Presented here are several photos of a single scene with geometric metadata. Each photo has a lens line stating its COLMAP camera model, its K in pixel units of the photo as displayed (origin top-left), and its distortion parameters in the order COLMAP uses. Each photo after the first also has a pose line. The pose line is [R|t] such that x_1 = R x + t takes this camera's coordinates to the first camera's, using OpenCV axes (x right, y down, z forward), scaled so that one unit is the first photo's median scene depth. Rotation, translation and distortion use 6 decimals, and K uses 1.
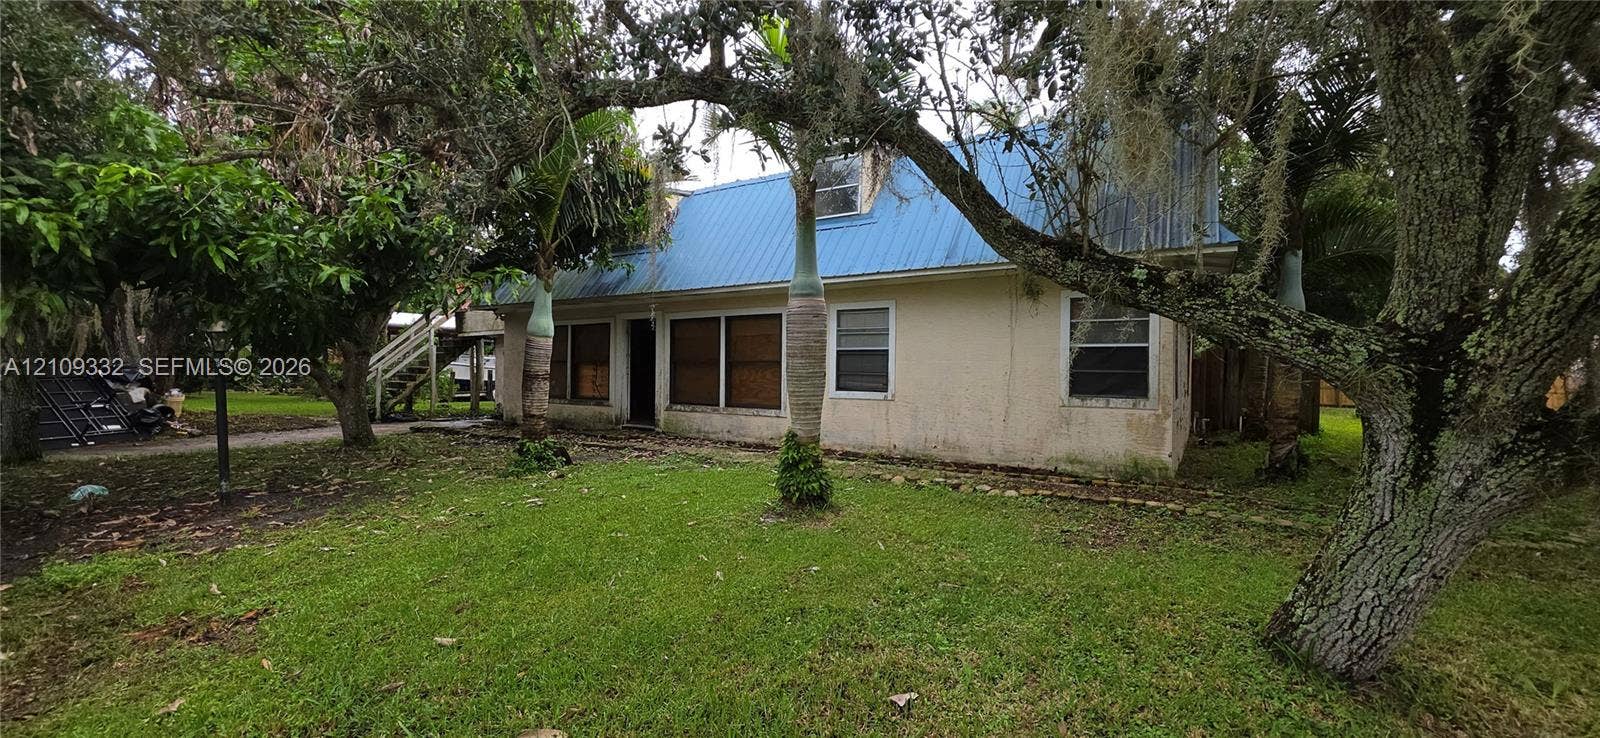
lens RADIAL K [[644.8, 0, 800.0], [0, 644.8, 369.0], [0, 0, 1]] dist [-0.000545, -0.000154]
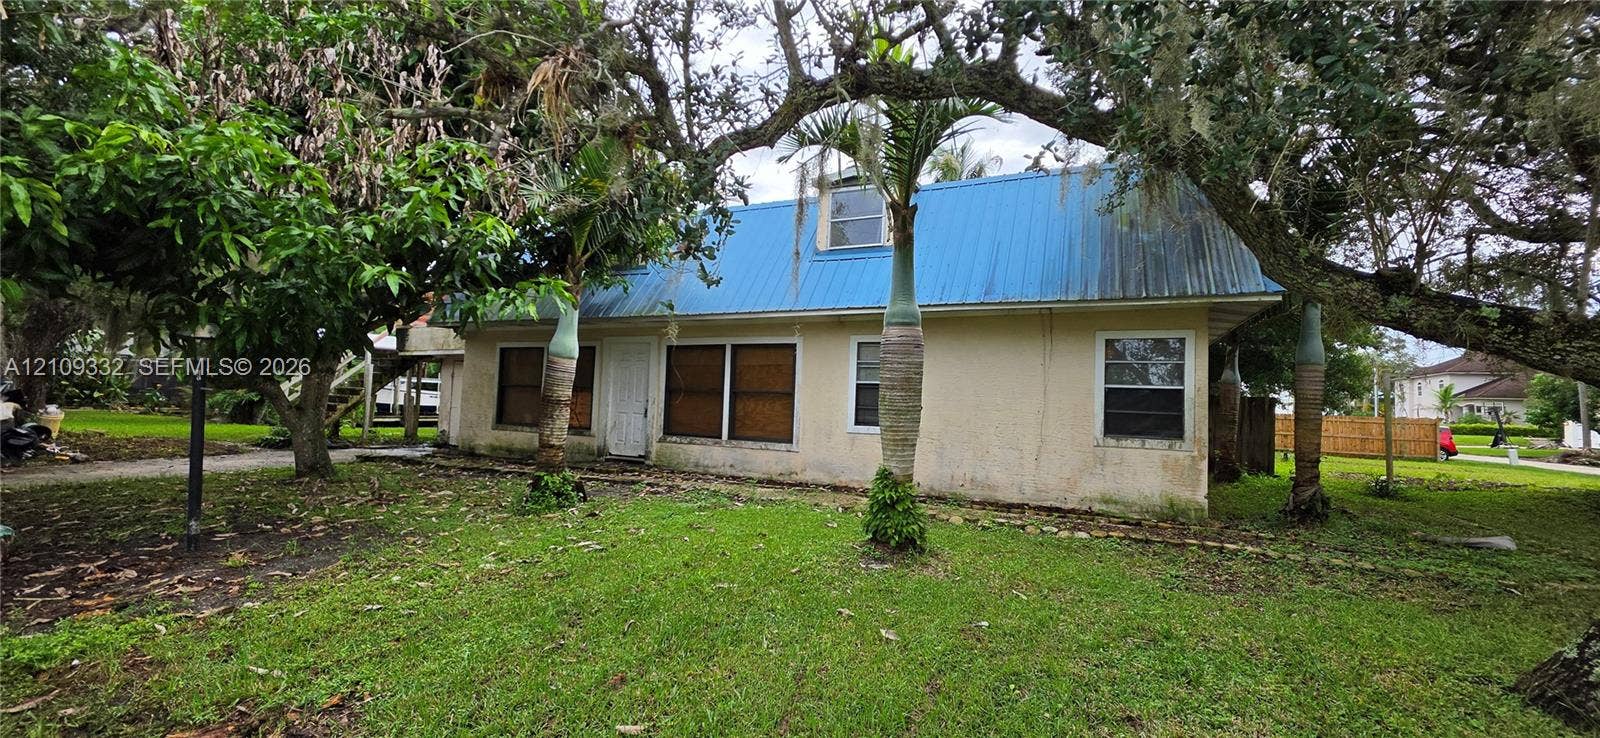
lens RADIAL K [[644.8, 0, 800.0], [0, 644.8, 369.0], [0, 0, 1]] dist [-0.000545, -0.000154]
pose [[0.990799, 0.033959, 0.131013, -0.192111], [-0.027151, 0.998204, -0.053400, 0.004325], [-0.132591, 0.049352, 0.989941, 0.064091]]
